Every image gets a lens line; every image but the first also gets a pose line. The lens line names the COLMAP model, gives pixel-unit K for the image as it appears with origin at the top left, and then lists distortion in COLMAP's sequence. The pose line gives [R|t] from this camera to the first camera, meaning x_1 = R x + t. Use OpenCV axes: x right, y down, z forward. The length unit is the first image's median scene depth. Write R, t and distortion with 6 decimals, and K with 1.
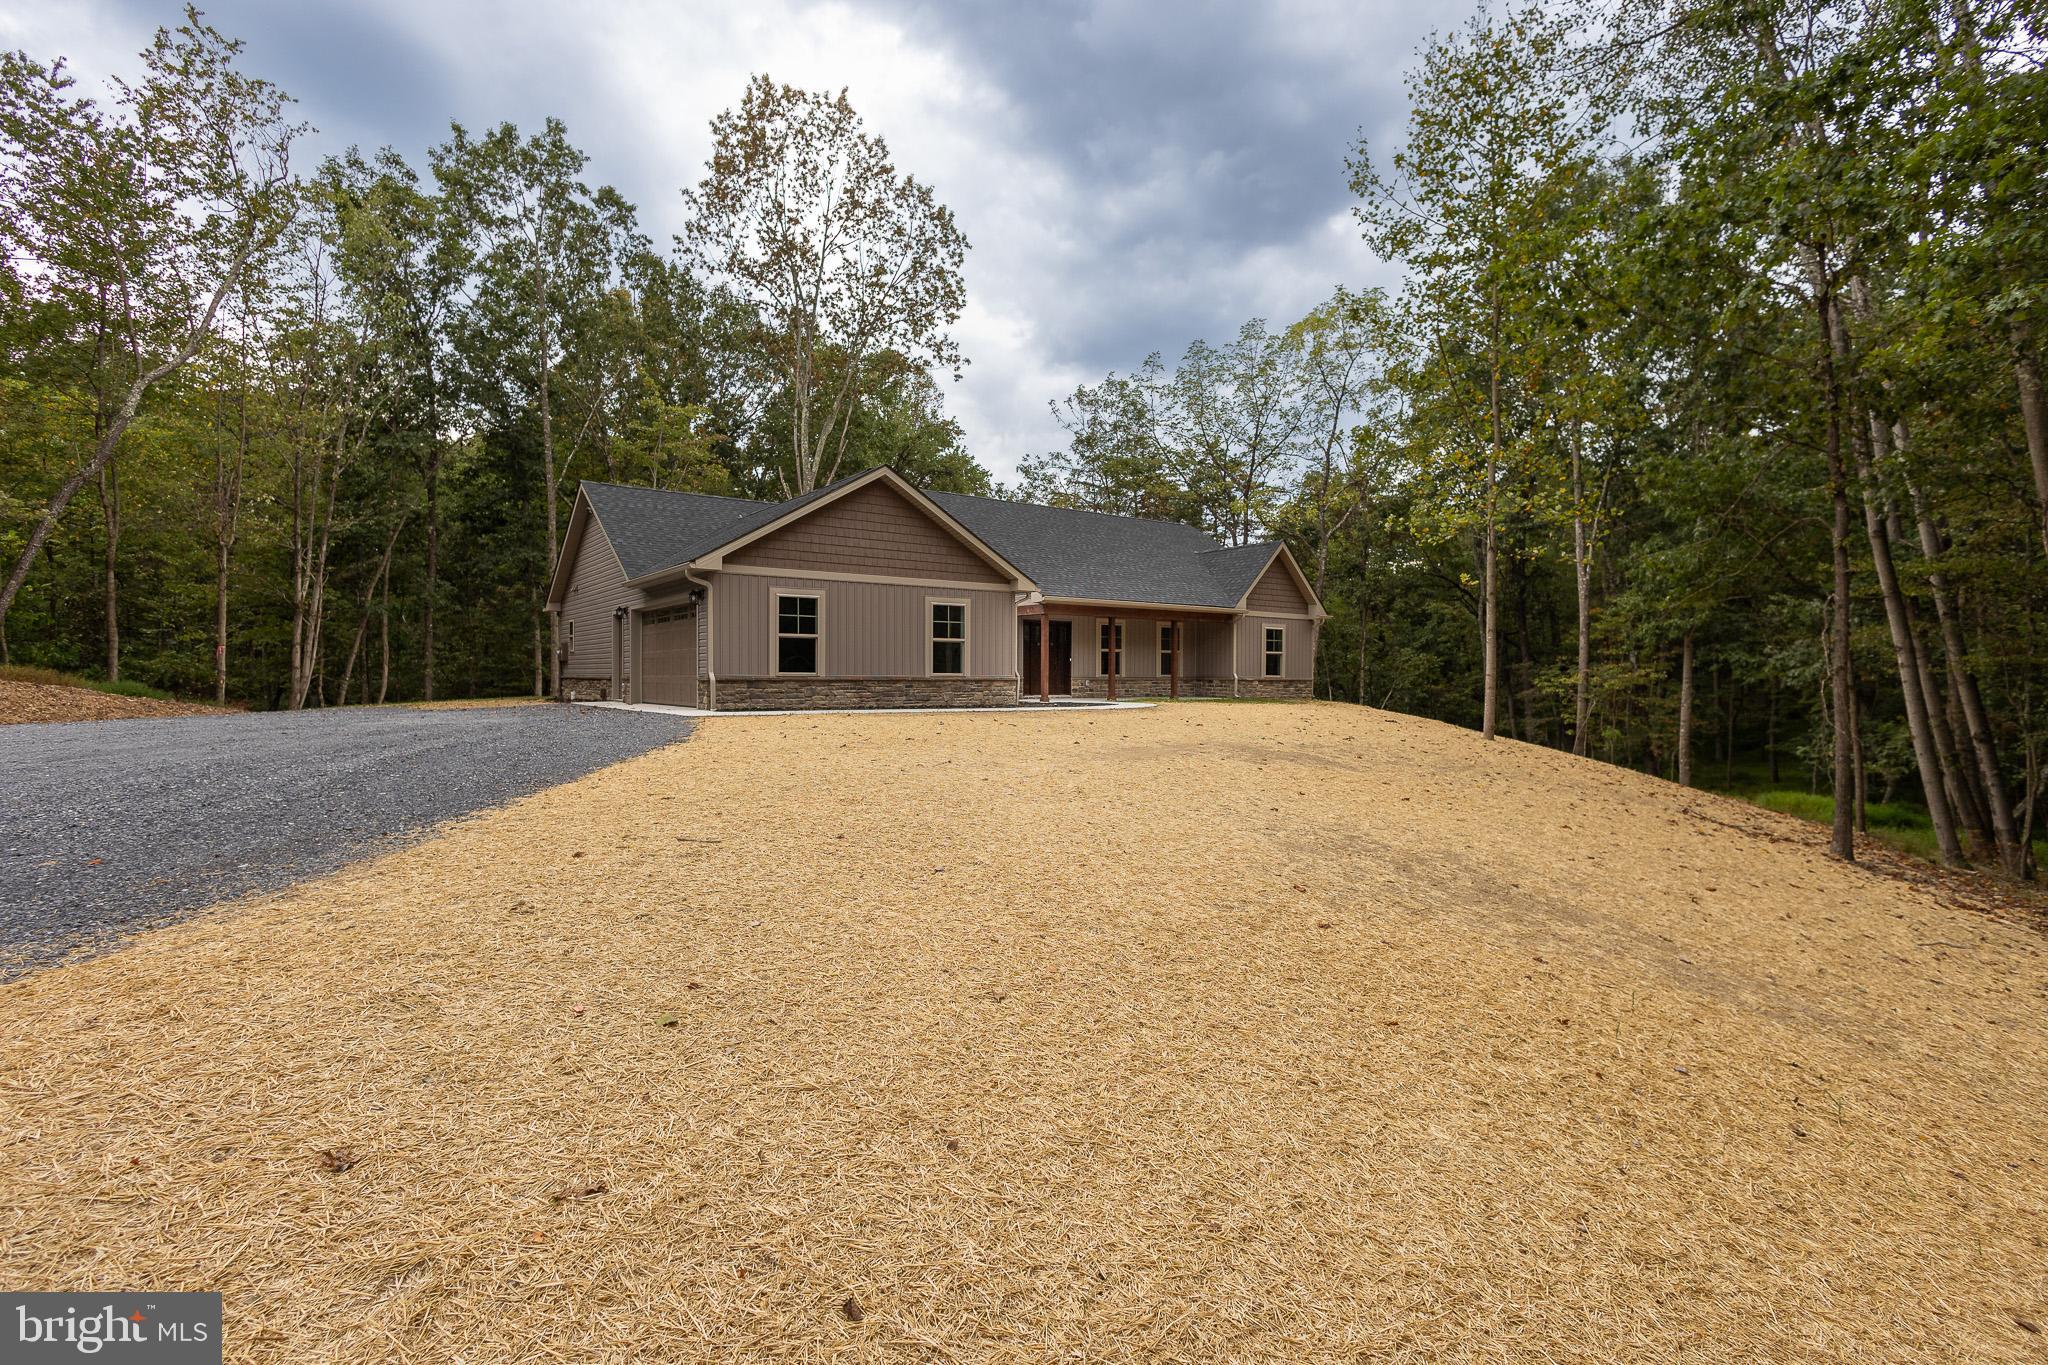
lens RADIAL K [[963.9, 0, 1031.2], [0, 963.9, 728.2], [0, 0, 1]] dist [-0.000231, -0.000589]
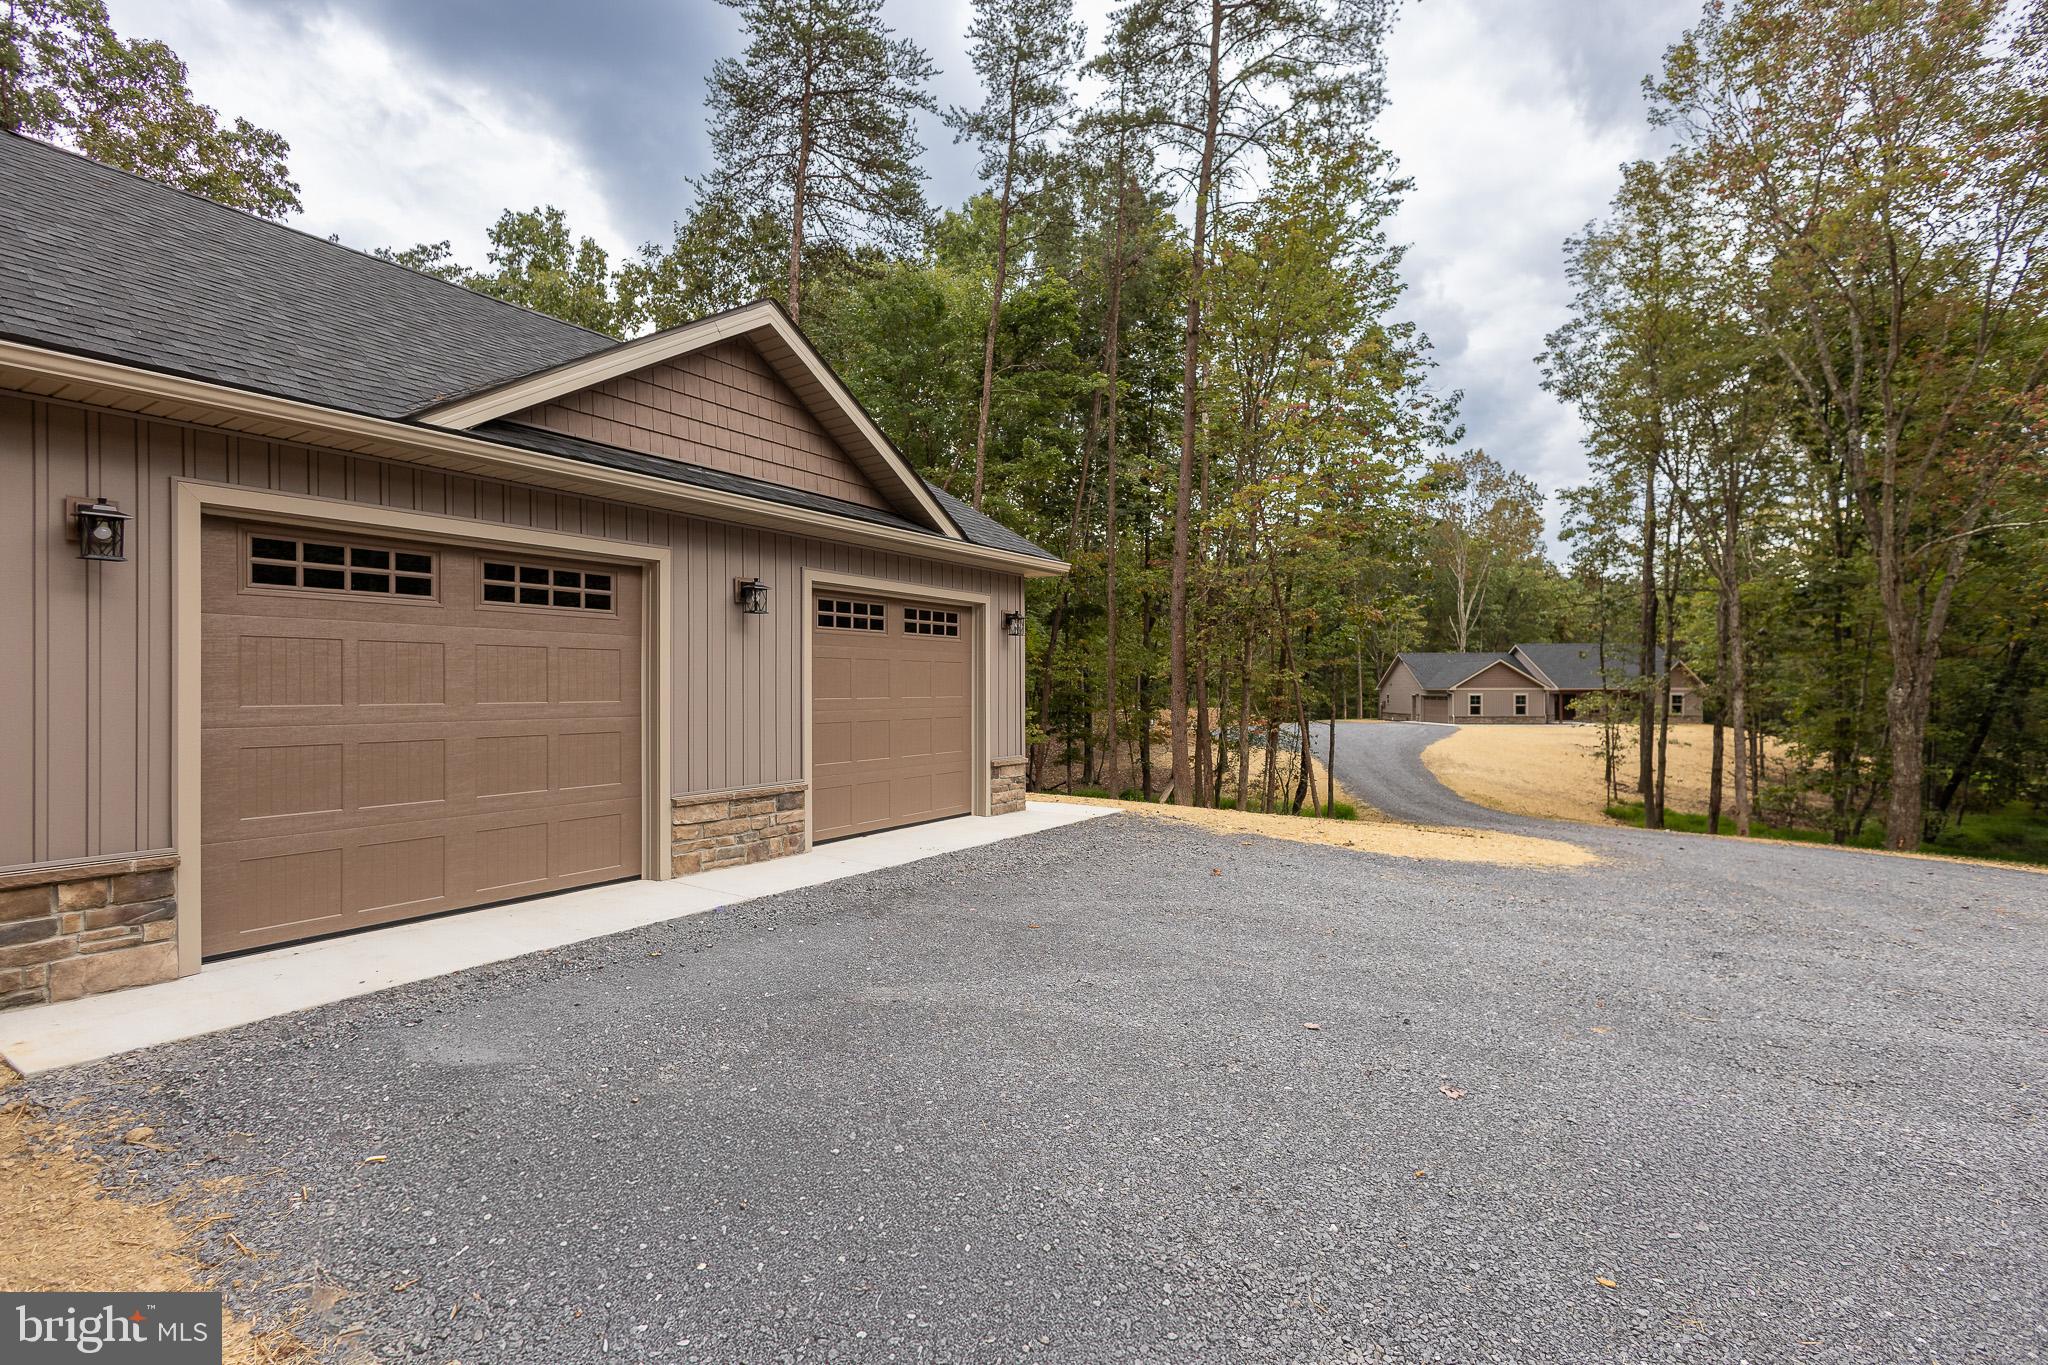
lens RADIAL K [[949.0, 0, 1021.2], [0, 949.0, 693.4], [0, 0, 1]] dist [0.002940, -0.000908]
pose [[0.811751, -0.003999, -0.583991, 0.325021], [-0.026228, 0.998718, -0.043296, 0.044738], [0.583415, 0.050463, 0.810605, -2.038811]]
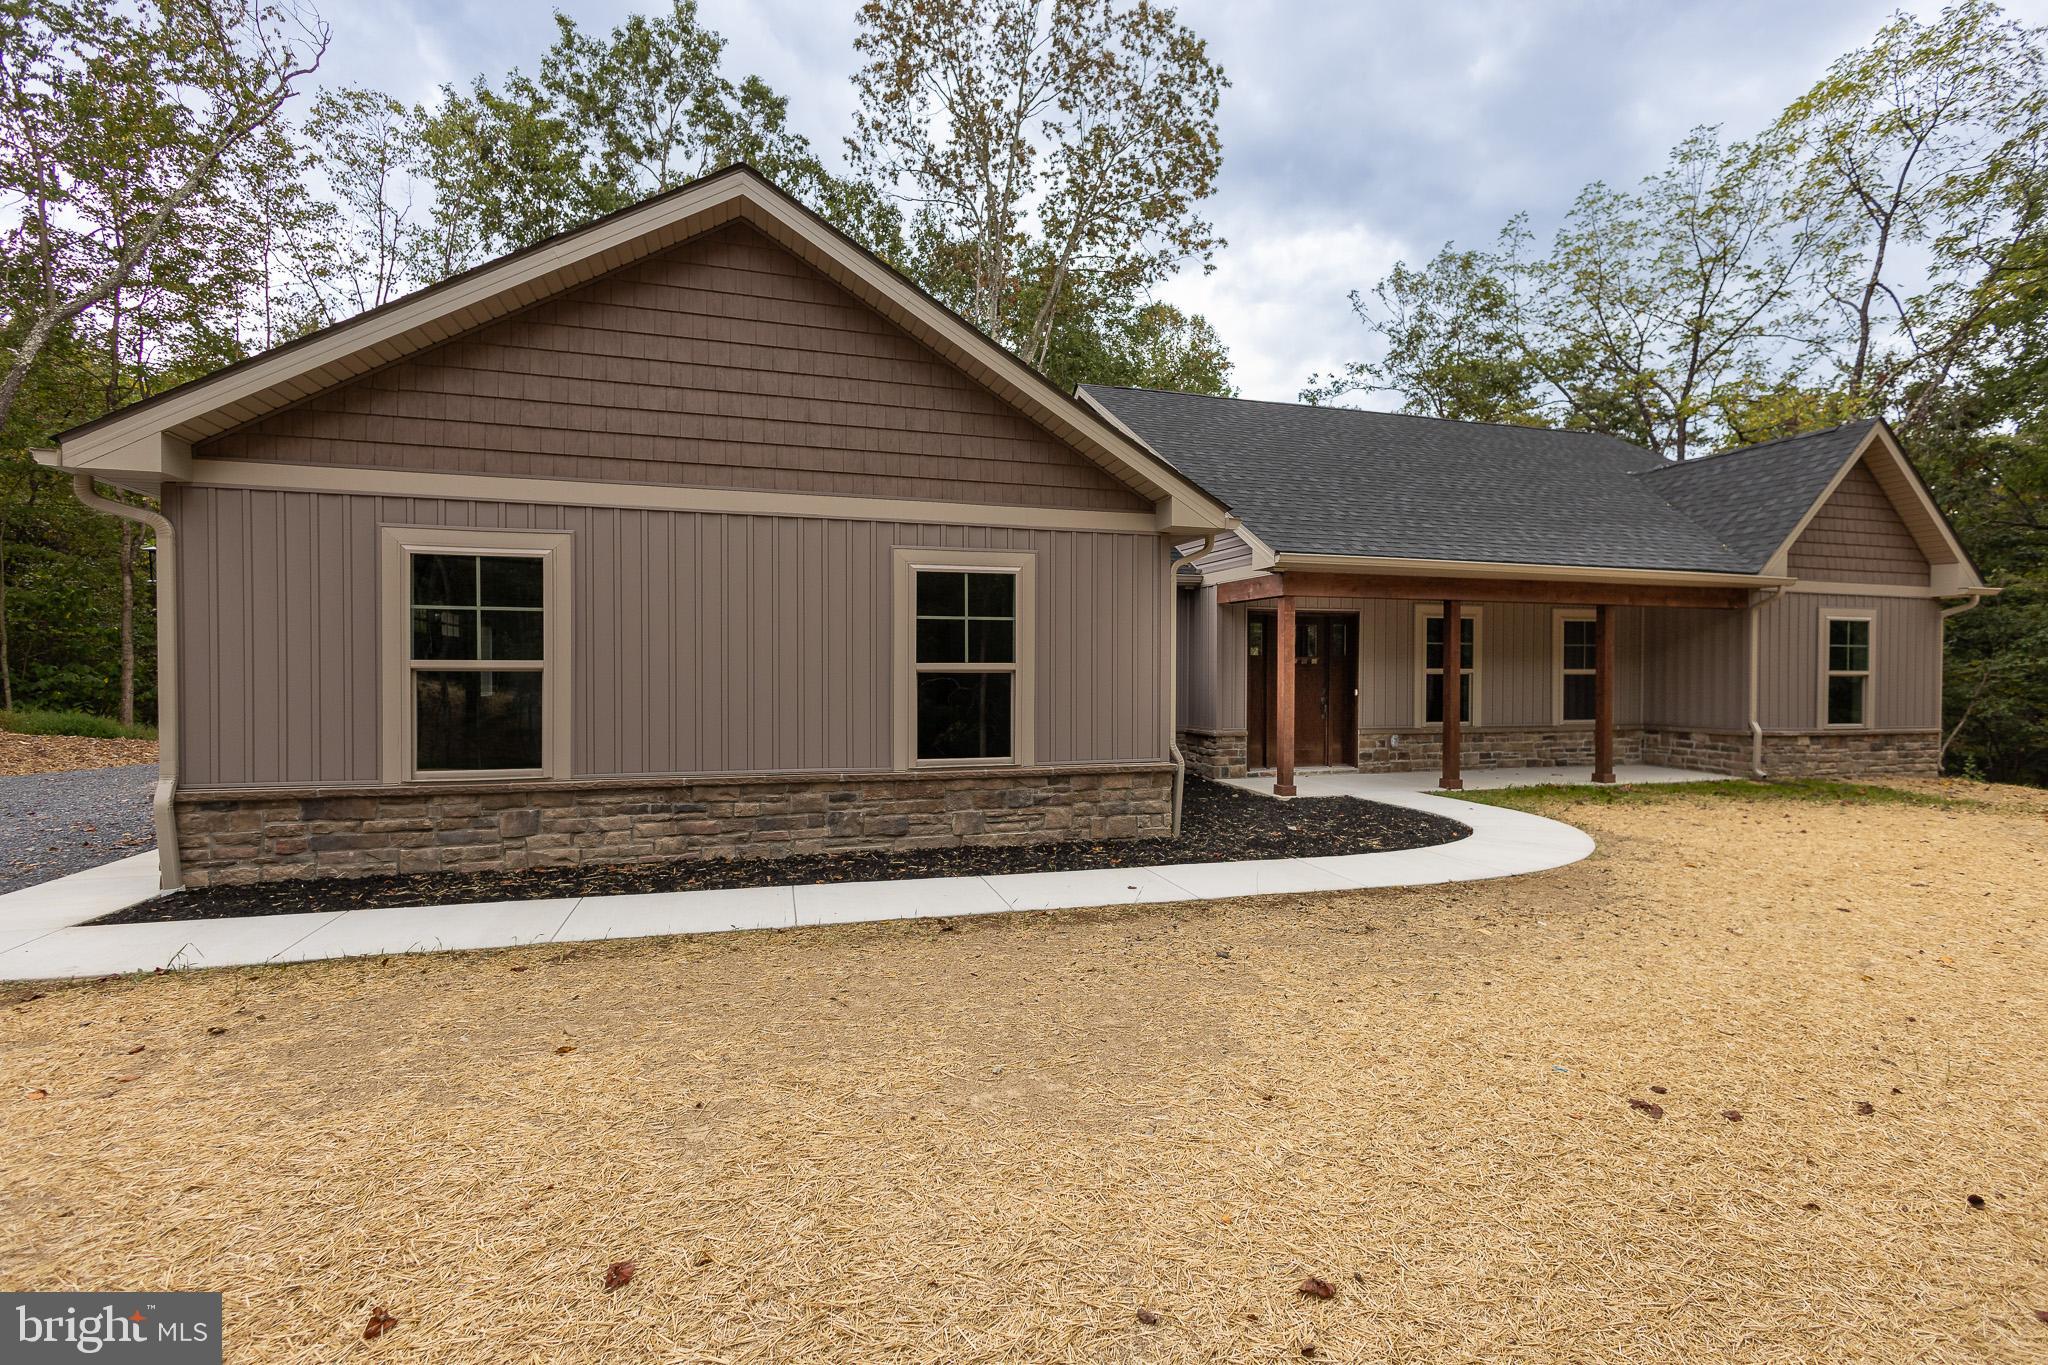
lens RADIAL K [[949.0, 0, 1021.2], [0, 949.0, 693.4], [0, 0, 1]] dist [0.002940, -0.000908]
pose [[0.943794, 0.006141, -0.330476, 0.037893], [-0.017171, 0.999388, -0.030467, -0.051256], [0.330087, 0.034429, 0.943323, 0.482122]]
